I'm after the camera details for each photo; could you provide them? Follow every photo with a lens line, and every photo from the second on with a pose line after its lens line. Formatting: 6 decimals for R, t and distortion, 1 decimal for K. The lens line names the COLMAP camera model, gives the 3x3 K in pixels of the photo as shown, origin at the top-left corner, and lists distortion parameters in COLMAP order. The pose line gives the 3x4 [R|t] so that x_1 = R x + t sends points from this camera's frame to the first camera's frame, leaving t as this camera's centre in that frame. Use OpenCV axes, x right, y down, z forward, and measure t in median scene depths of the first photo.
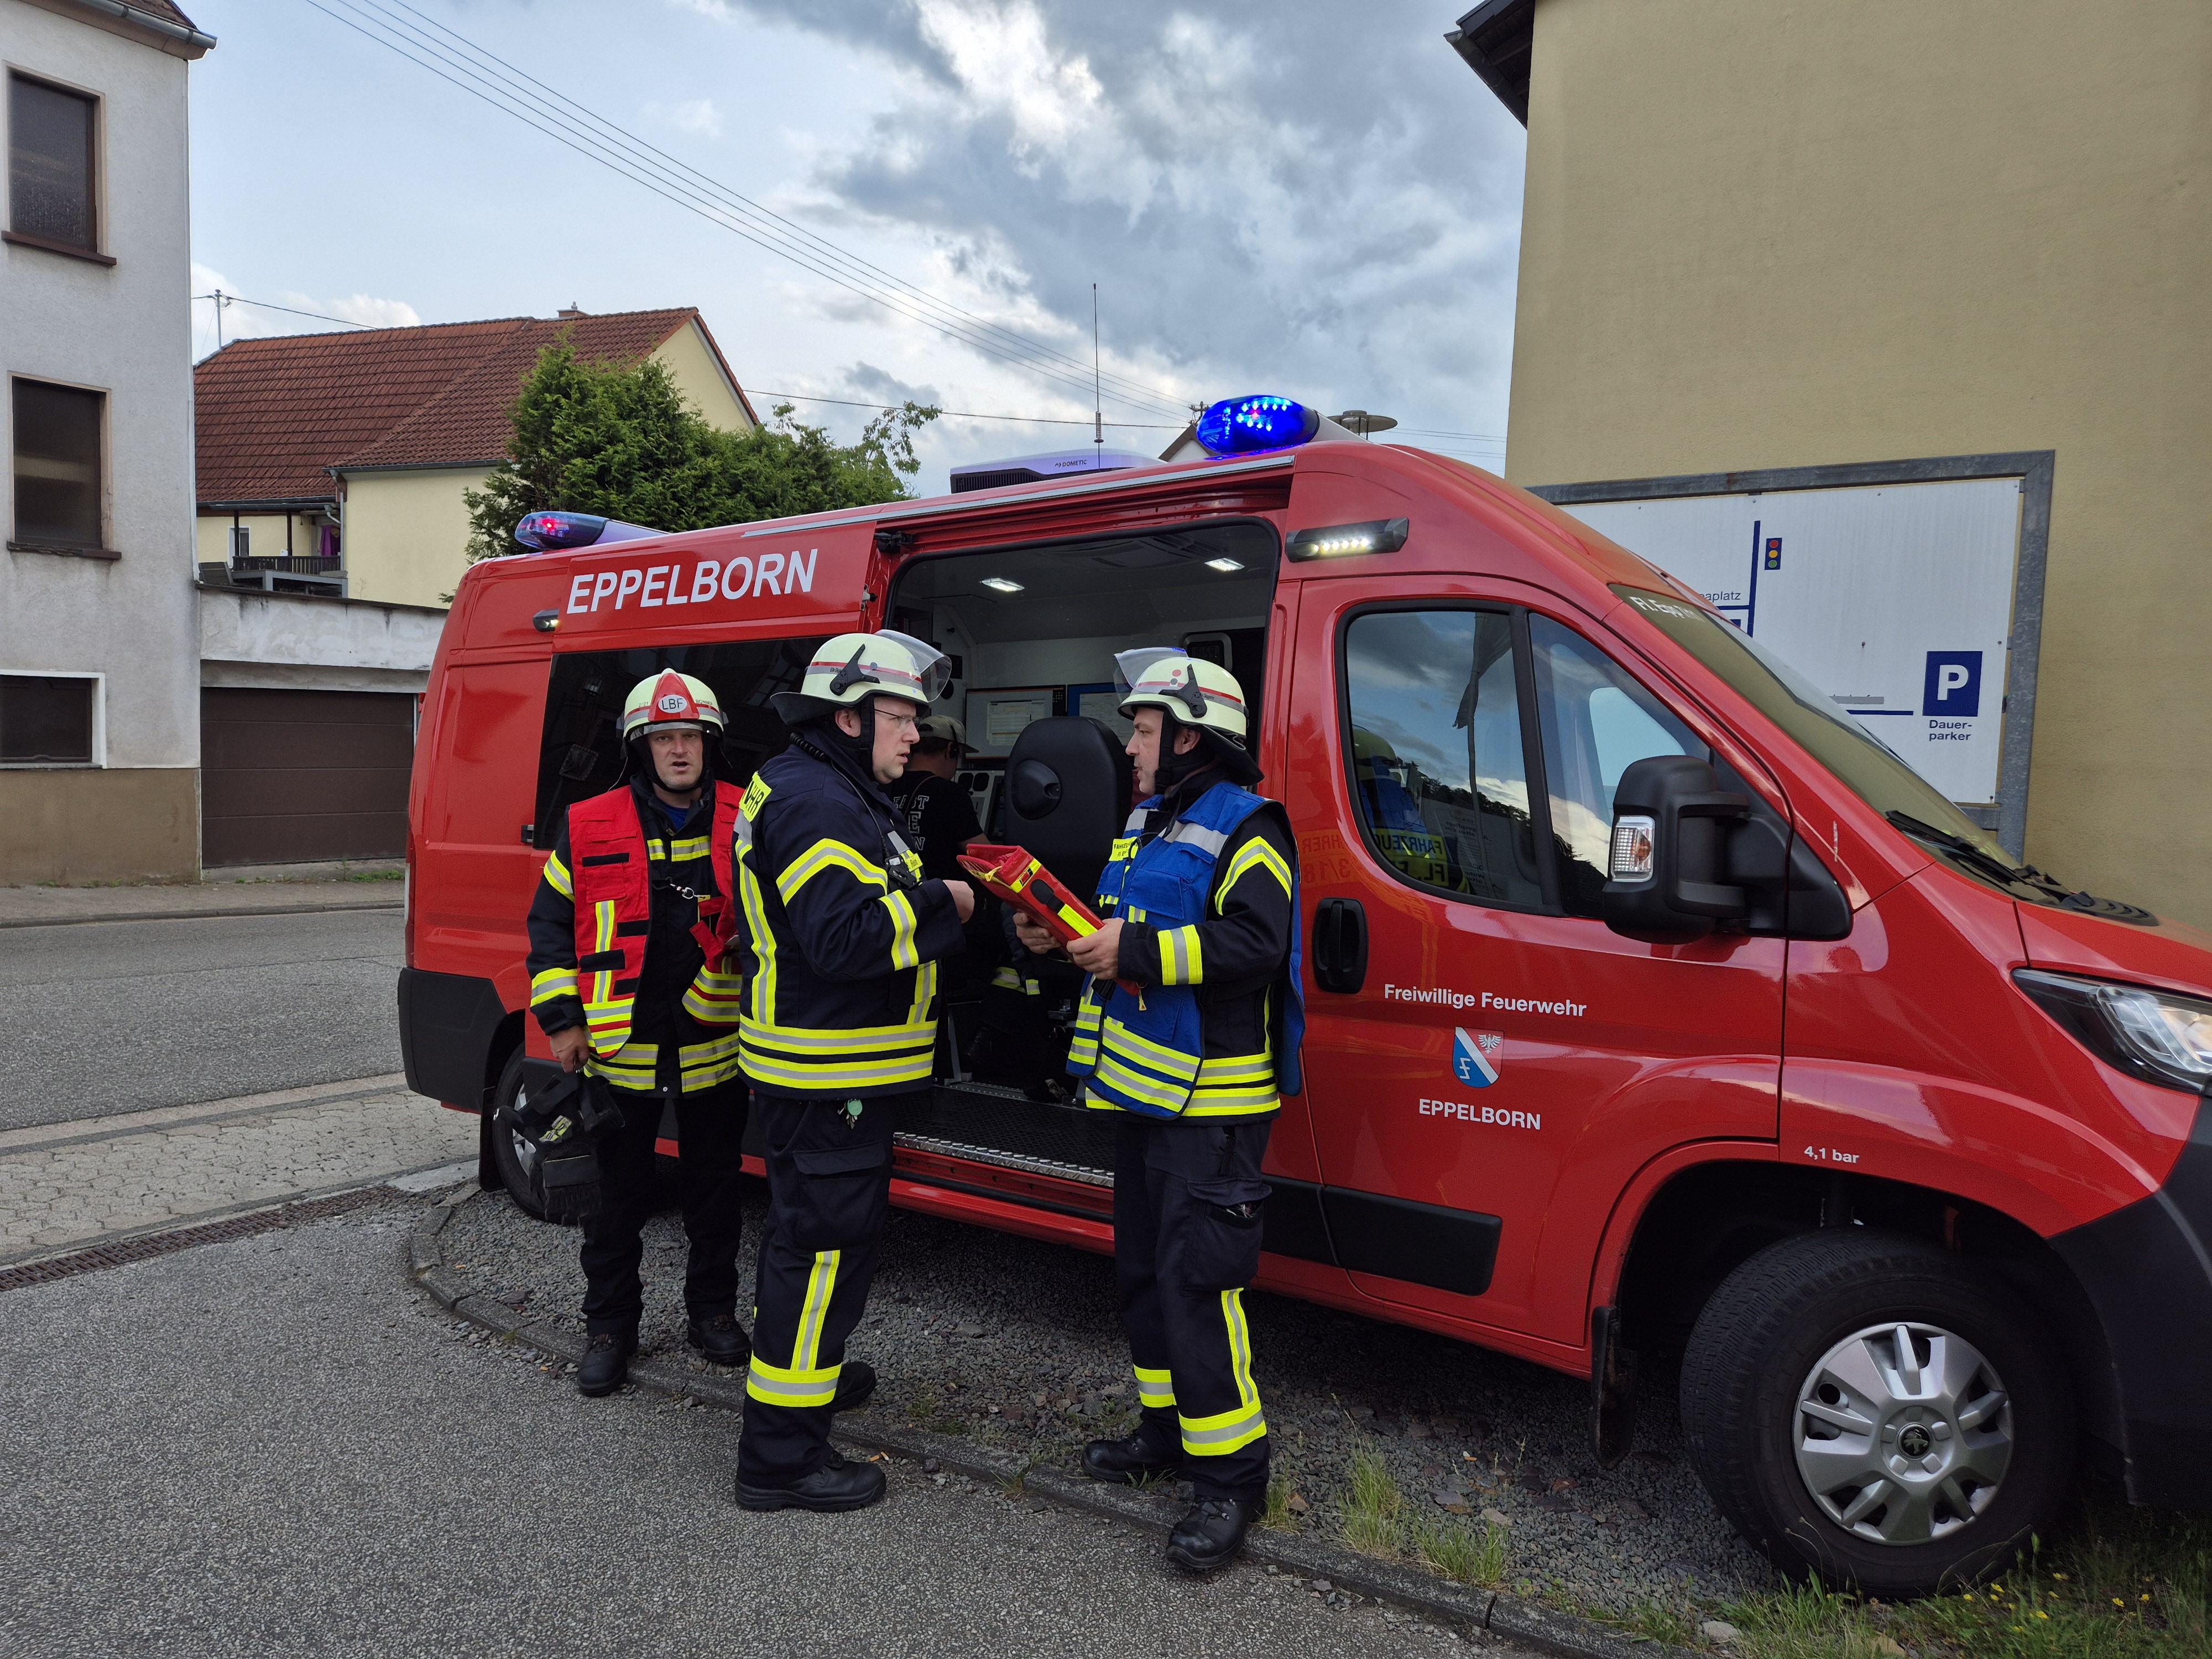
lens RADIAL K [[1468.9, 0, 1111.0], [0, 1468.9, 834.2], [0, 0, 1]] dist [0.048278, -0.048983]
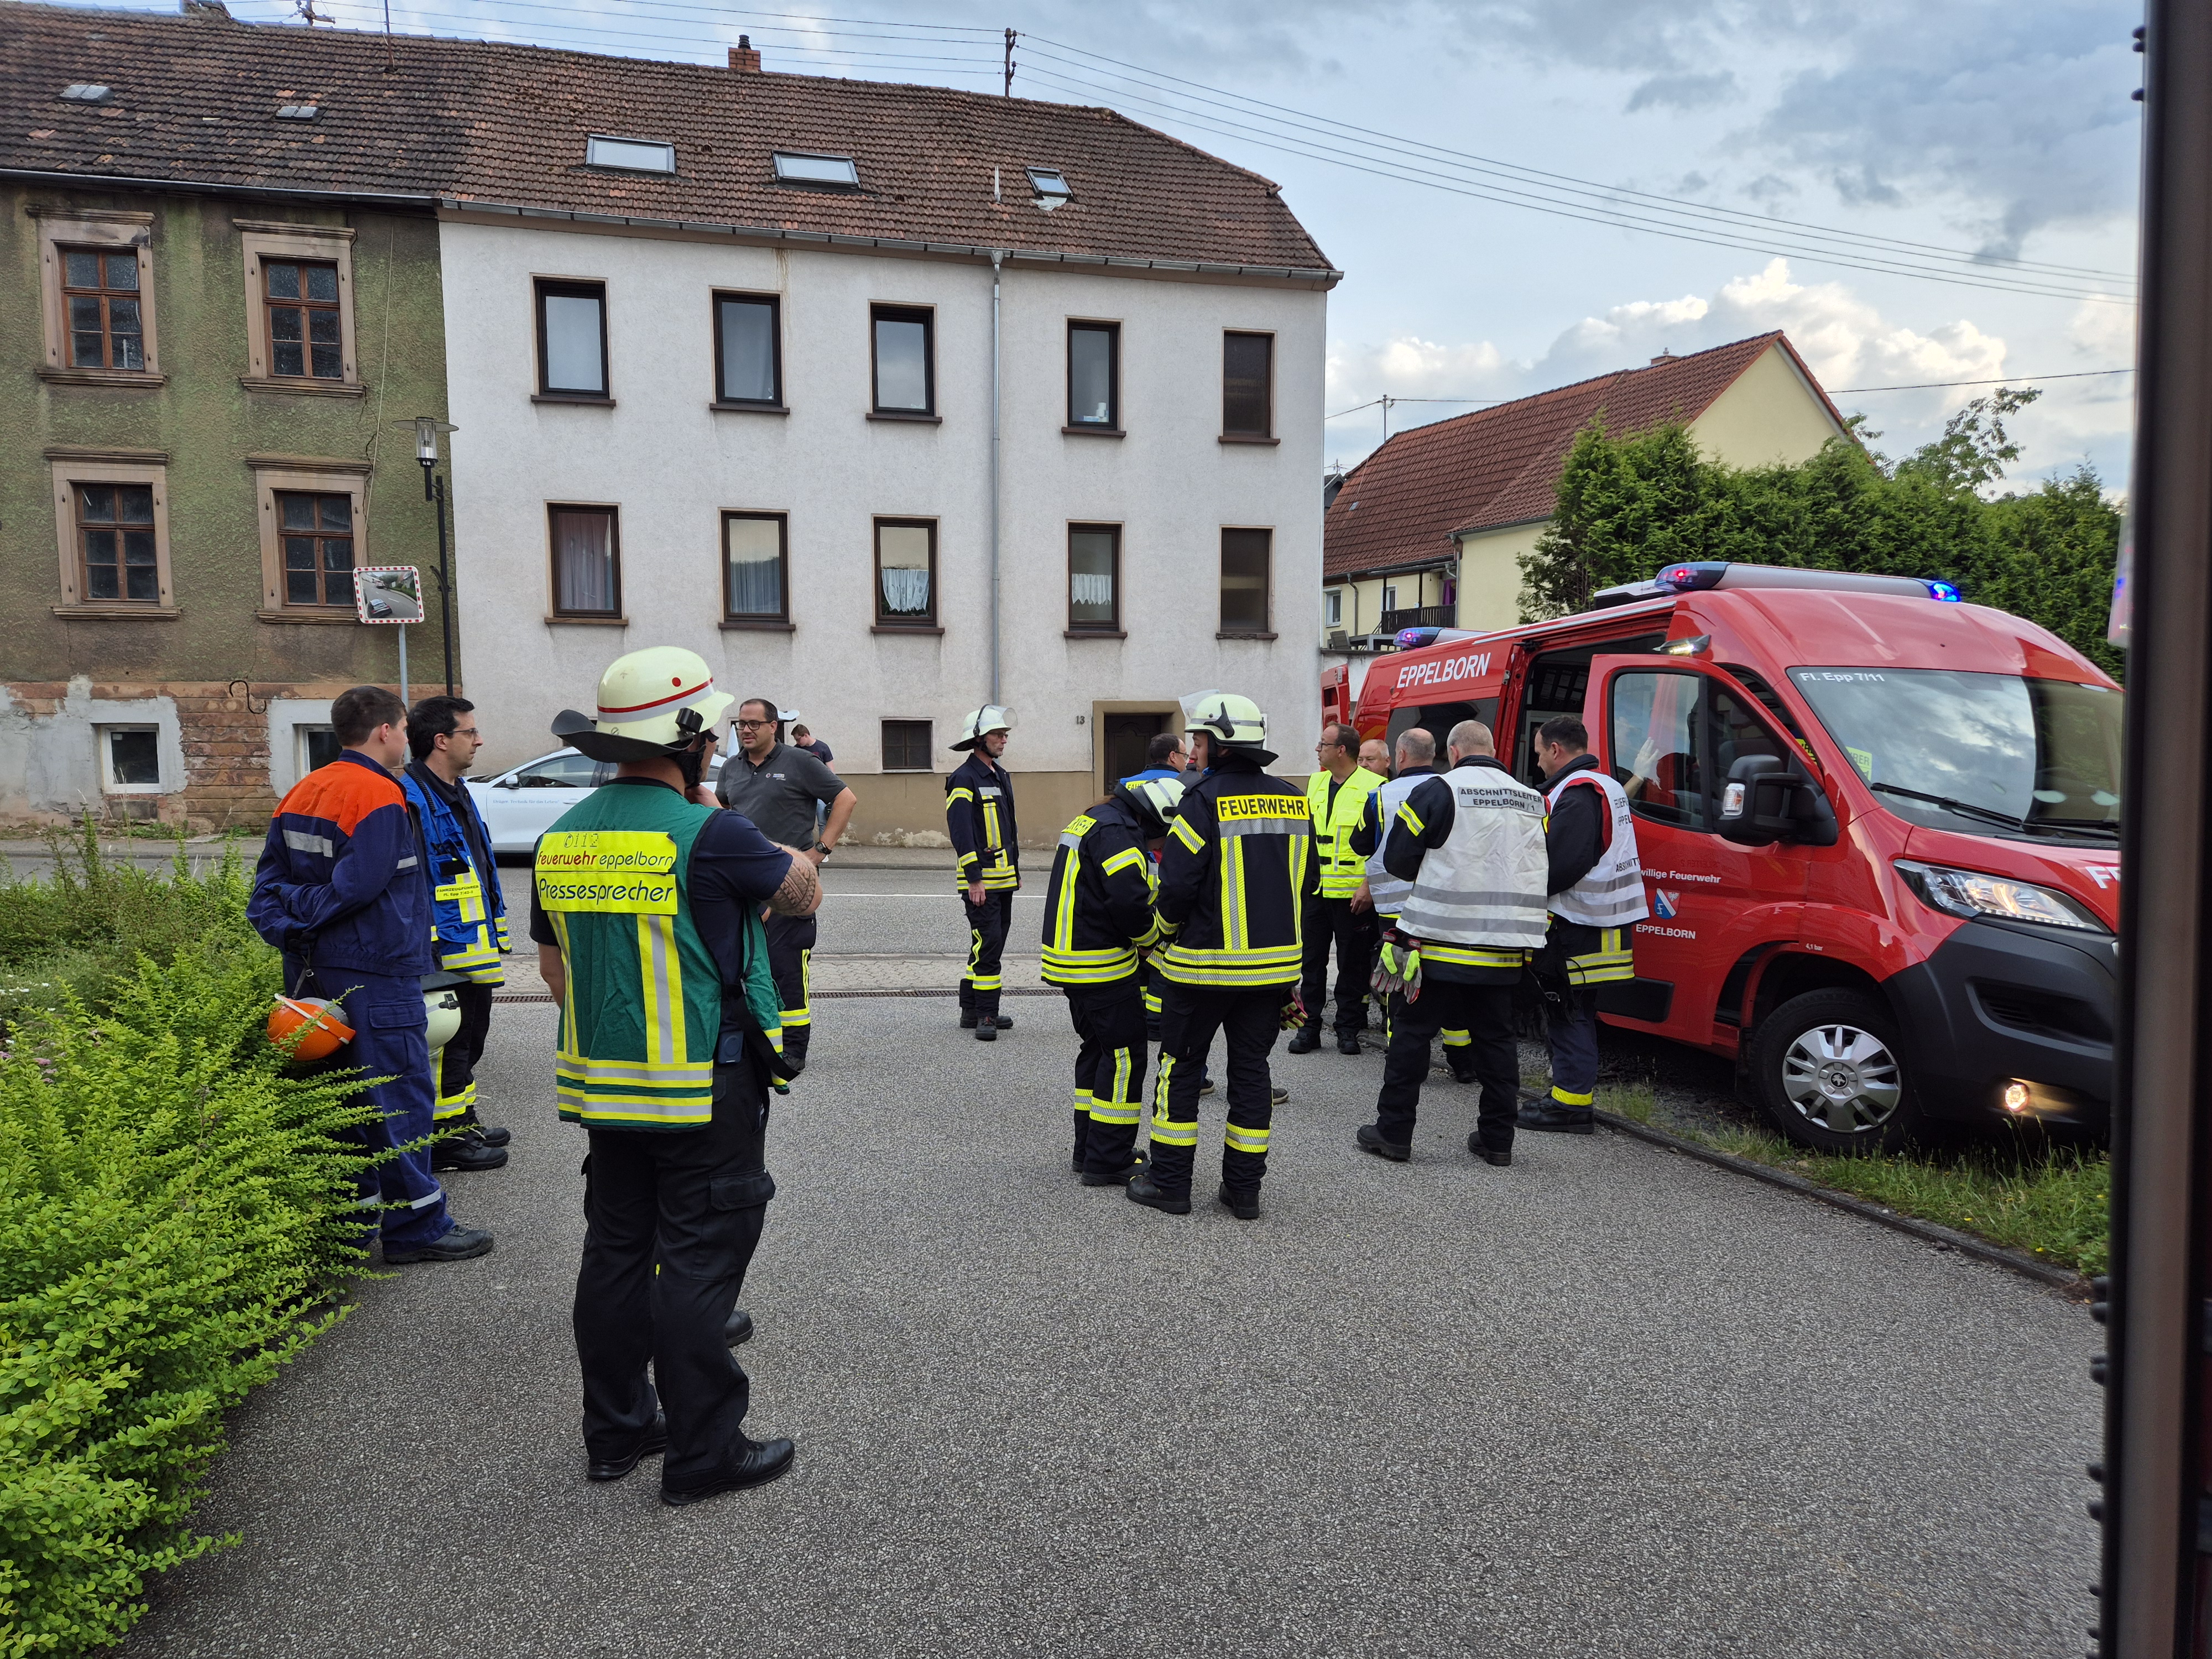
lens RADIAL K [[1468.9, 0, 1052.5], [0, 1468.9, 865.9], [0, 0, 1]] dist [0.048278, -0.048983]
pose [[0.716962, 0.038049, -0.696073, 0.171076], [-0.028904, 0.999273, 0.024852, 0.012779], [0.696513, 0.002302, 0.717541, -0.181533]]
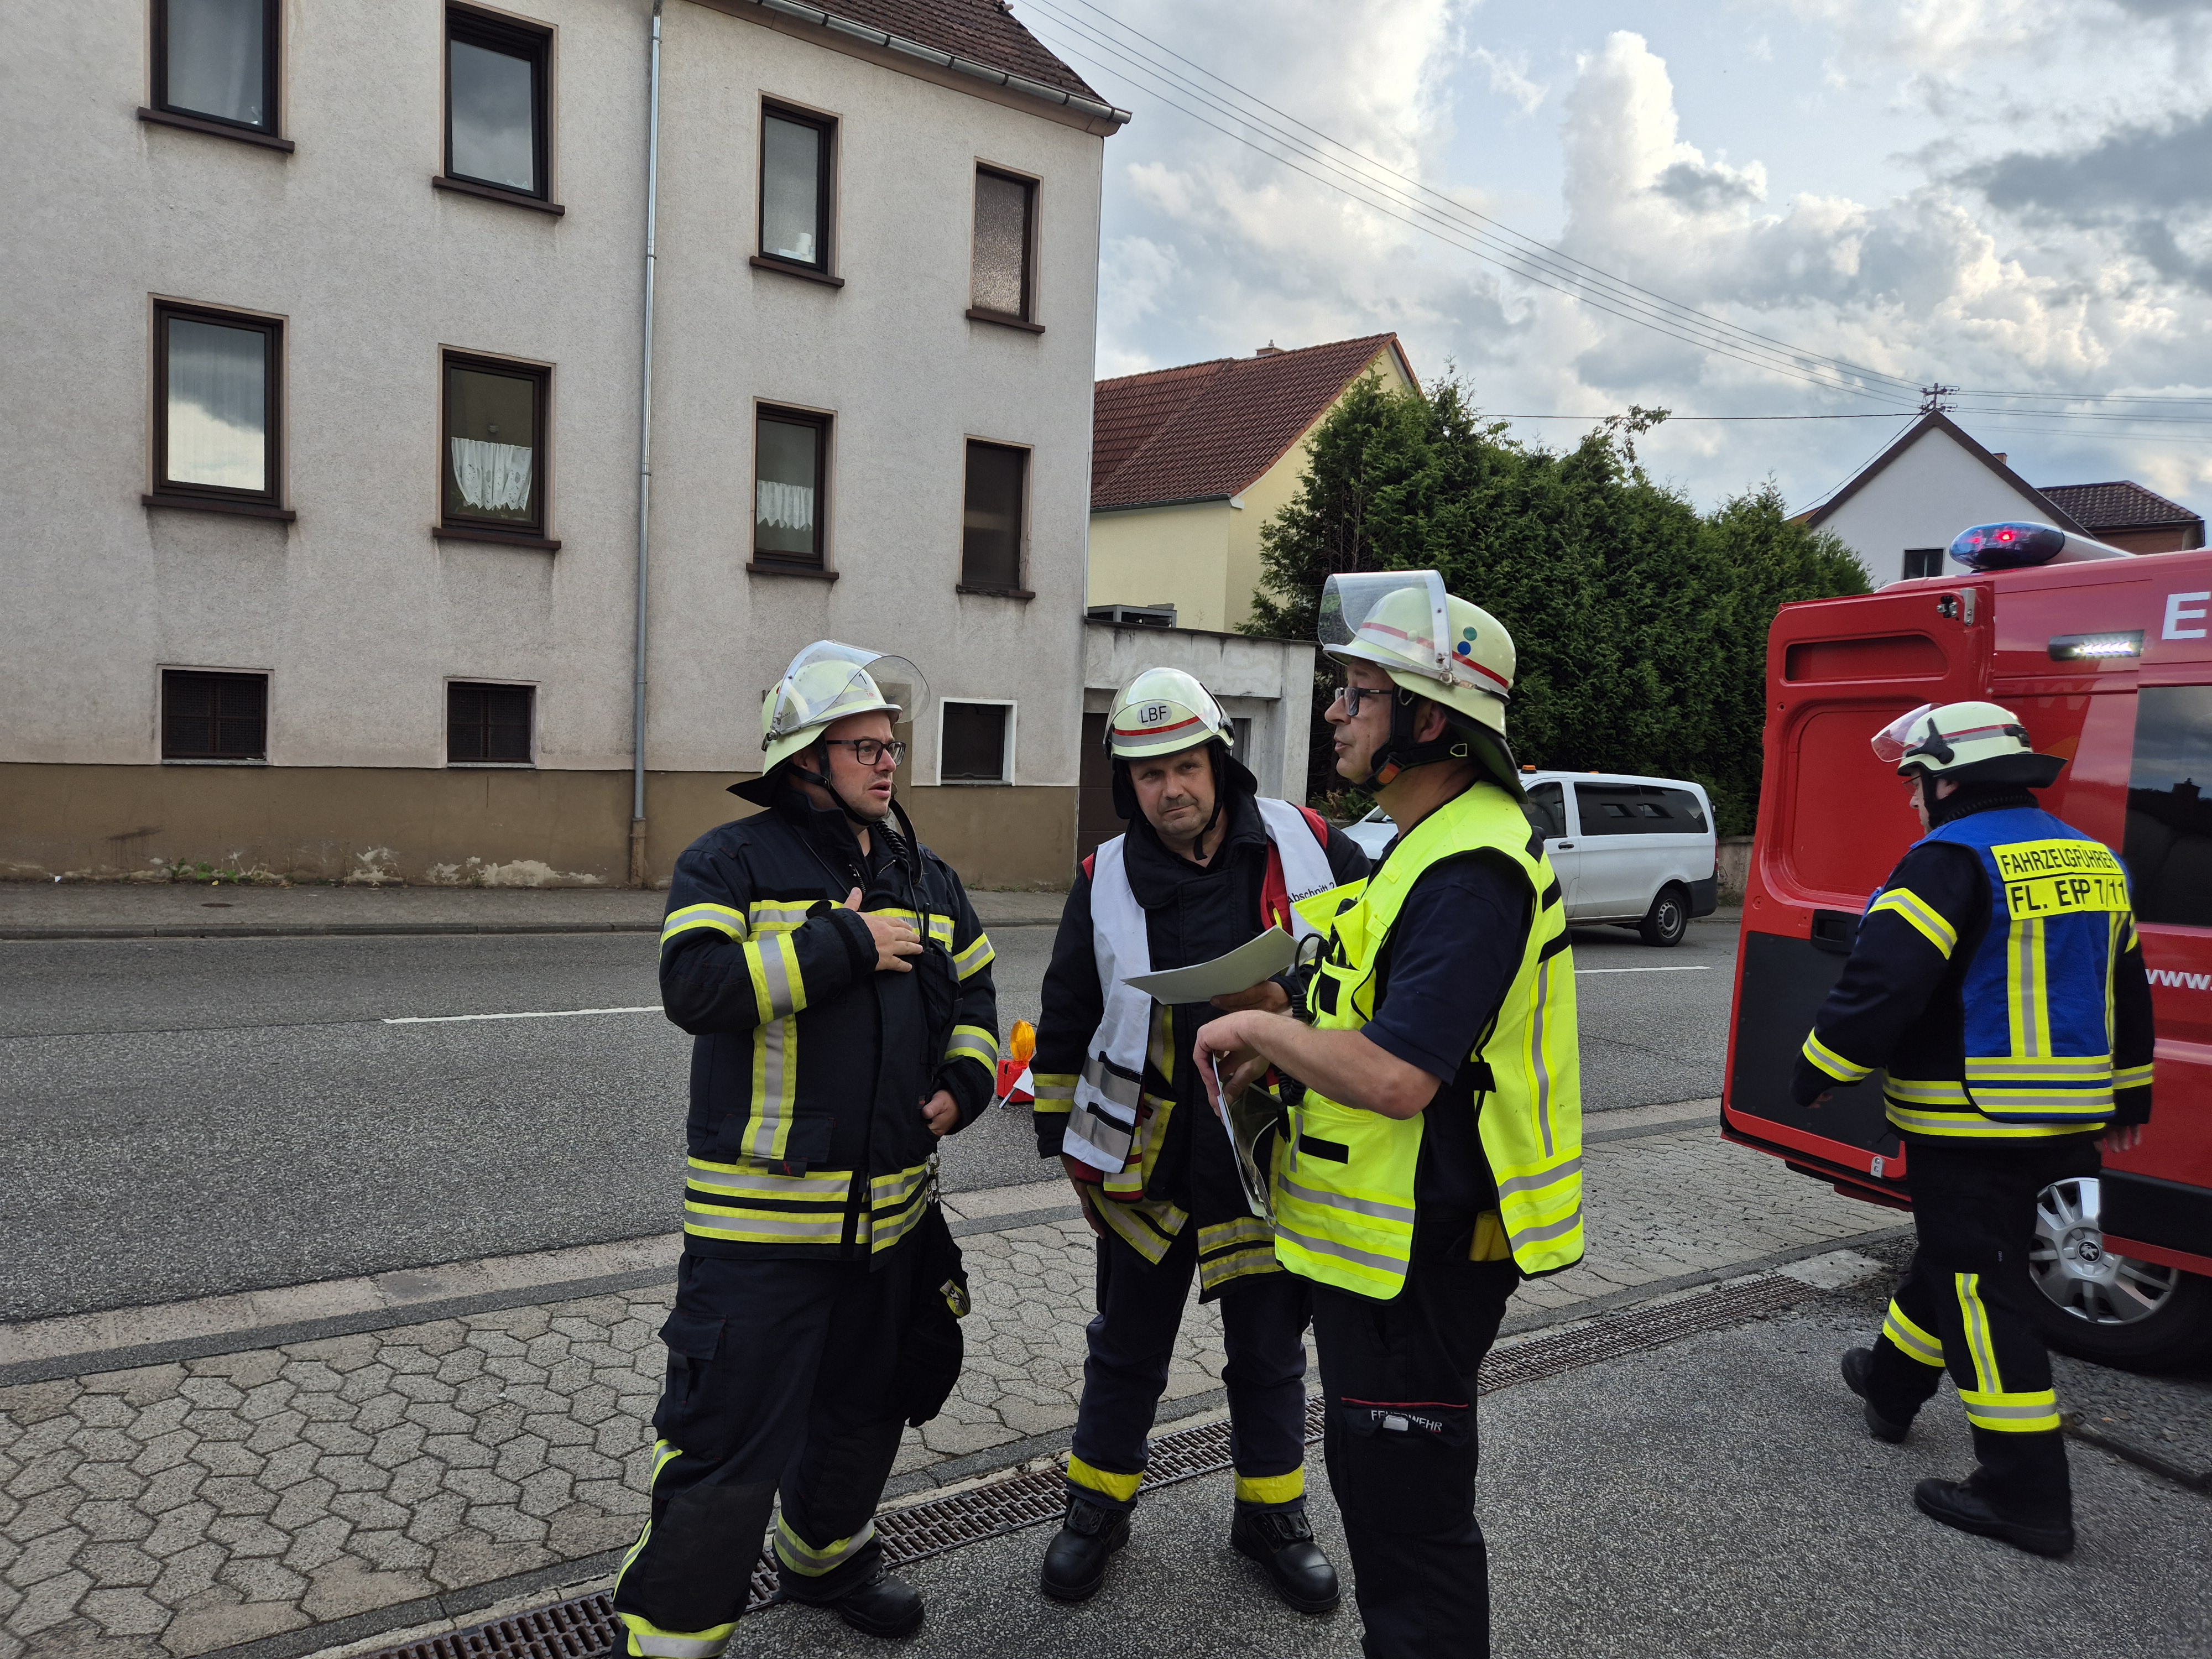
lens RADIAL K [[1468.9, 0, 1085.0], [0, 1468.9, 832.3], [0, 0, 1]] dist [0.048278, -0.048983]
pose [[0.925851, 0.033454, -0.376406, -0.161481], [-0.039010, 0.999213, -0.007145, -0.002899], [0.375870, 0.021299, 0.926427, -0.000673]]
